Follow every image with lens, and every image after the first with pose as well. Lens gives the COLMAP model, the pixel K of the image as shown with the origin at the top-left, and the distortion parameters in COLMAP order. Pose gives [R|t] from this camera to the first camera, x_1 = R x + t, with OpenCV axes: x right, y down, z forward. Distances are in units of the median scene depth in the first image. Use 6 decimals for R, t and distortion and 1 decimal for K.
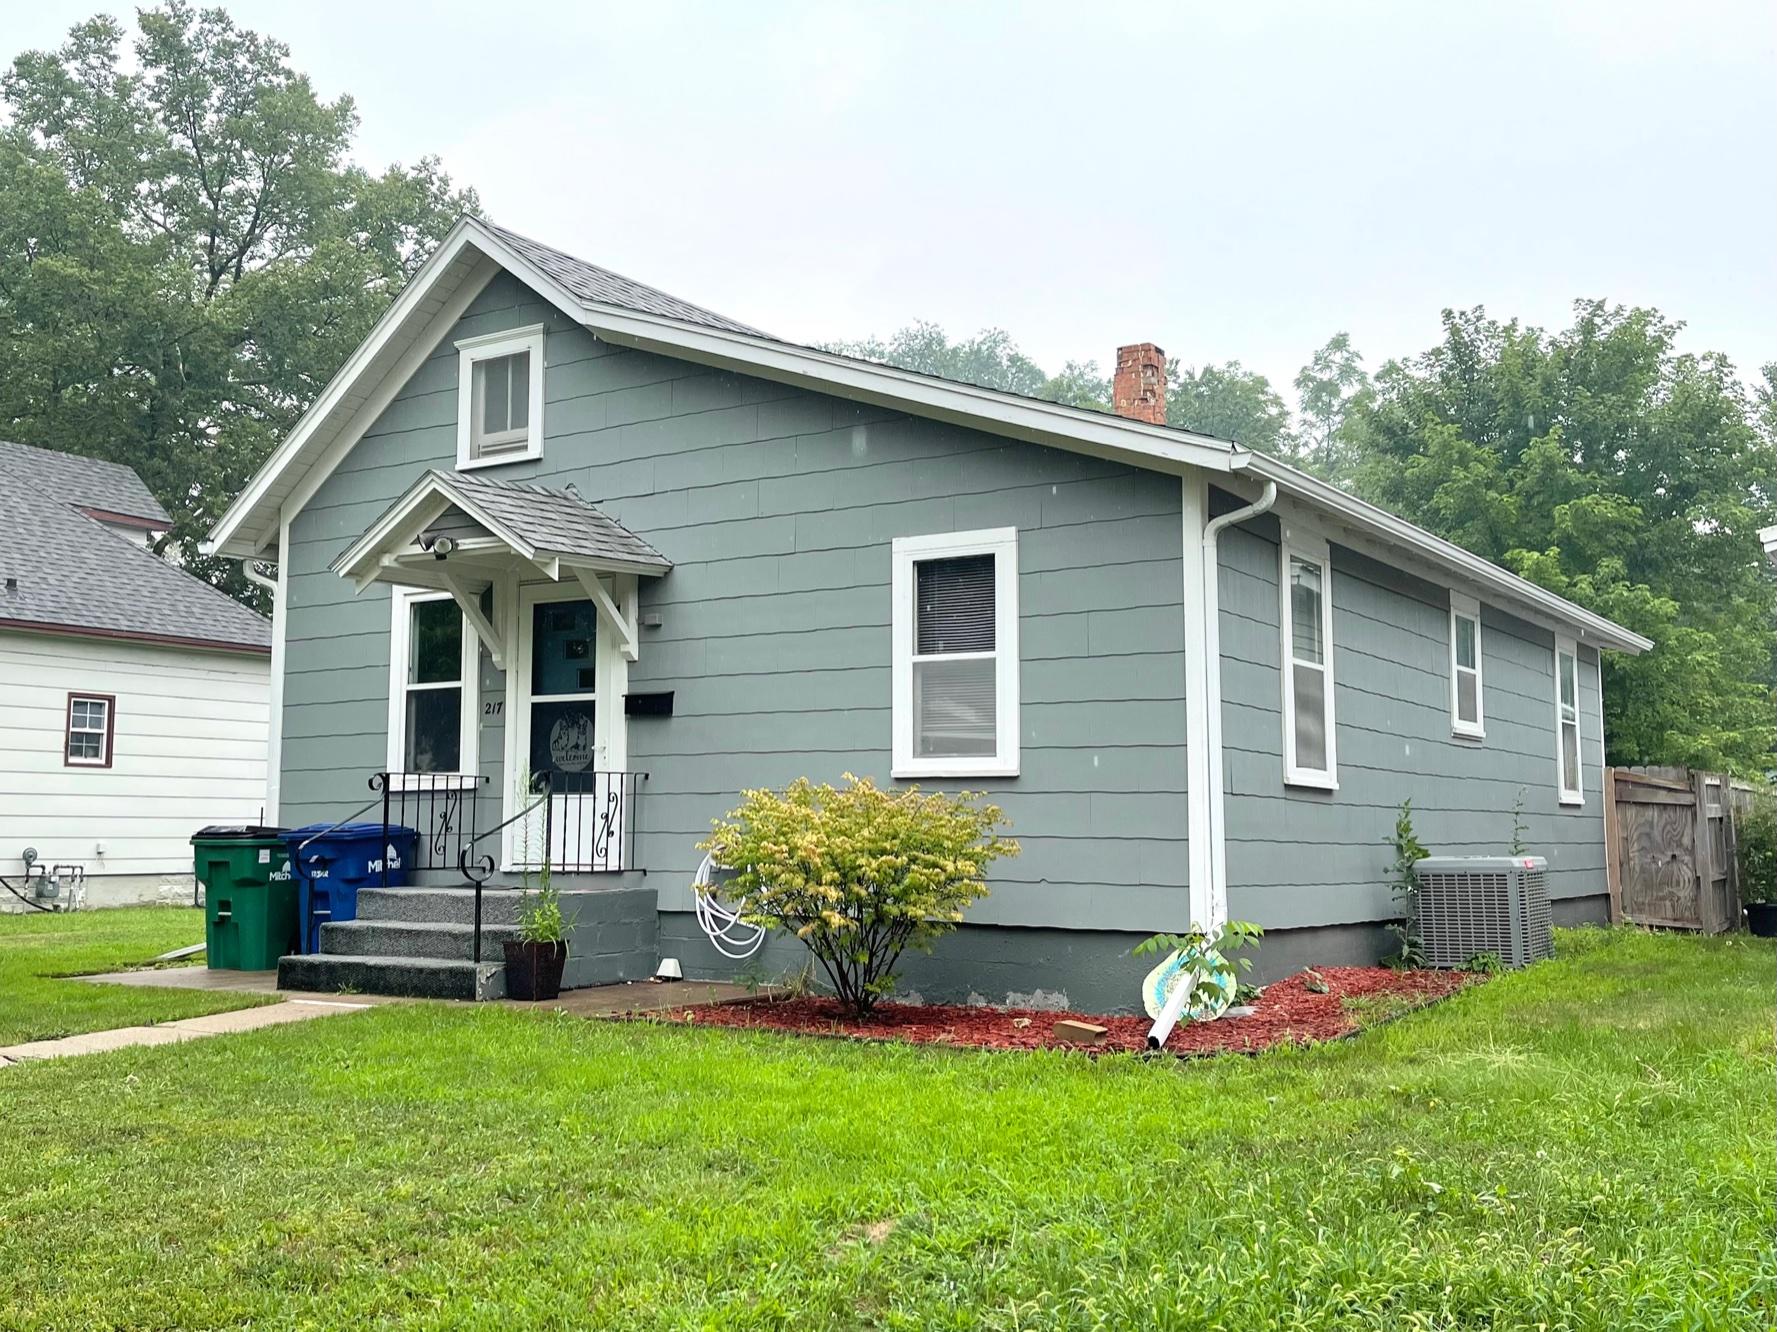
lens RADIAL K [[1500.4, 0, 888.7], [0, 1500.4, 649.4], [0, 0, 1]] dist [0.069457, -0.000600]
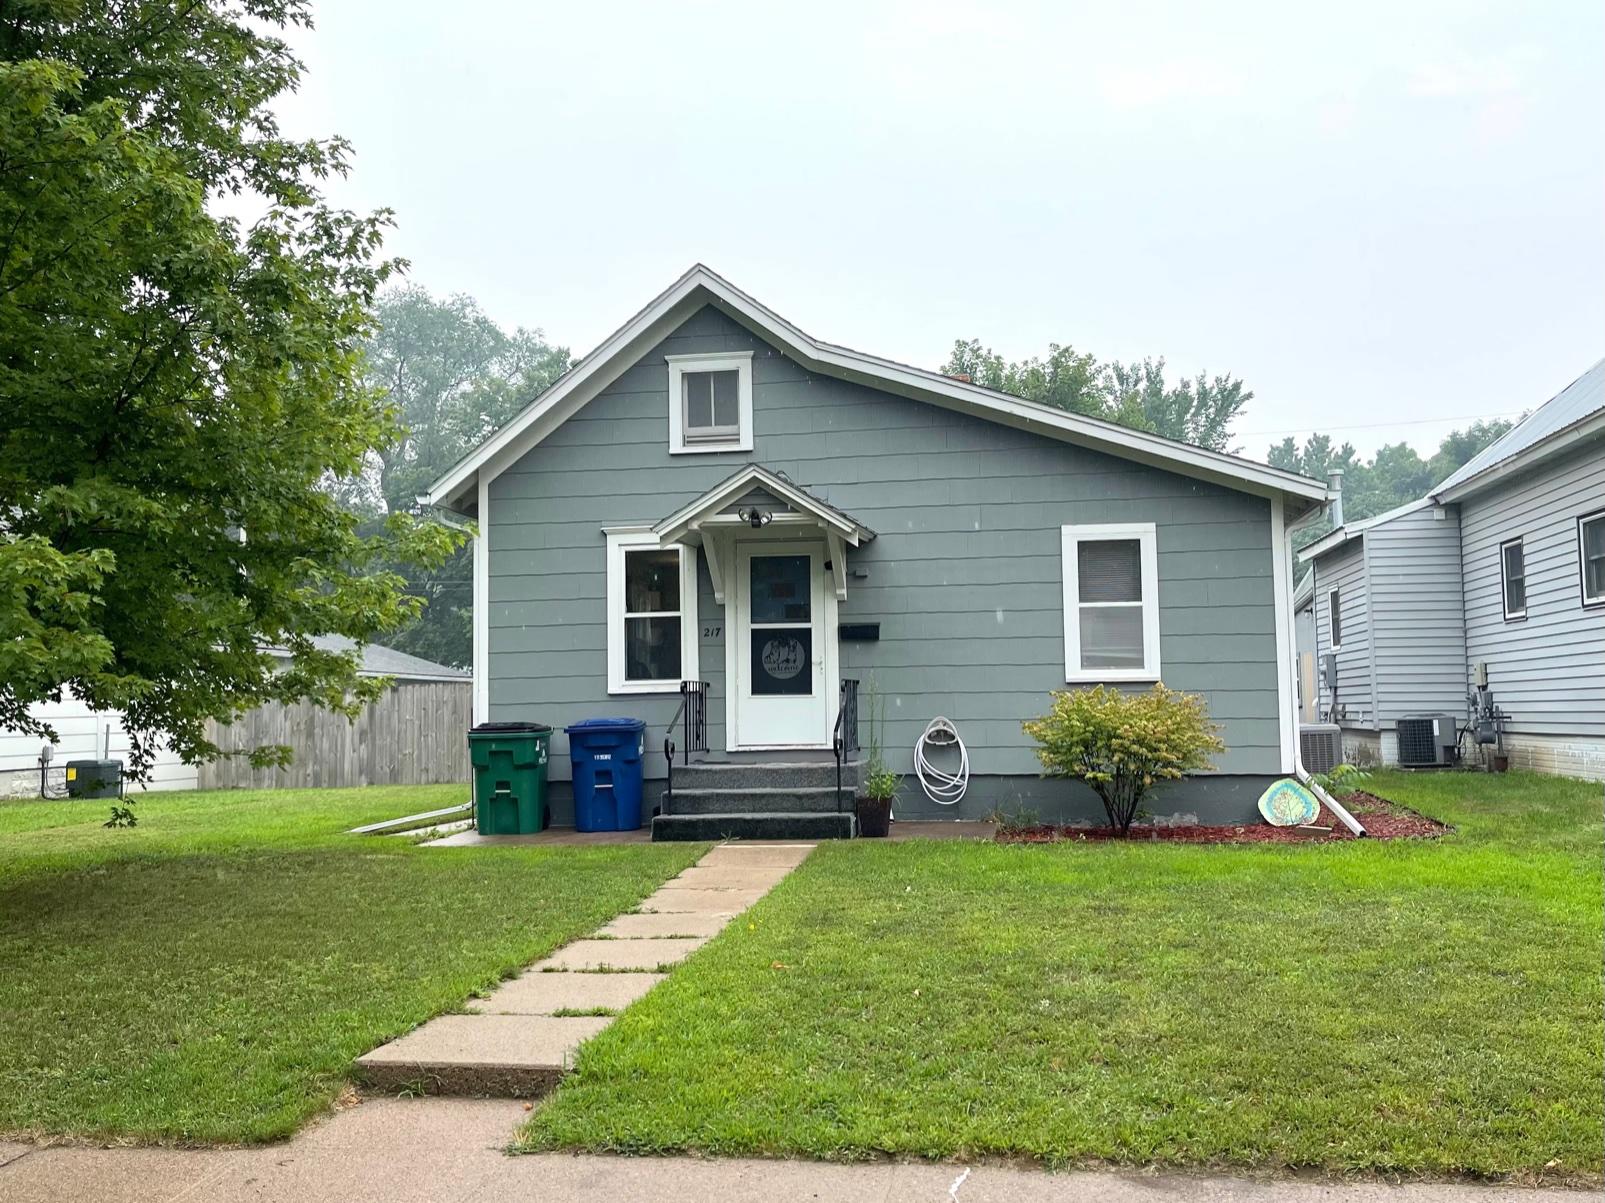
lens RADIAL K [[1208.1, 0, 802.5], [0, 1208.1, 601.5], [0, 0, 1]] dist [0.112773, -0.156956]
pose [[0.926481, 0.012349, 0.376139, -0.620288], [-0.023836, 0.999380, 0.025902, -0.019750], [-0.375586, -0.032963, 0.926201, -0.042498]]
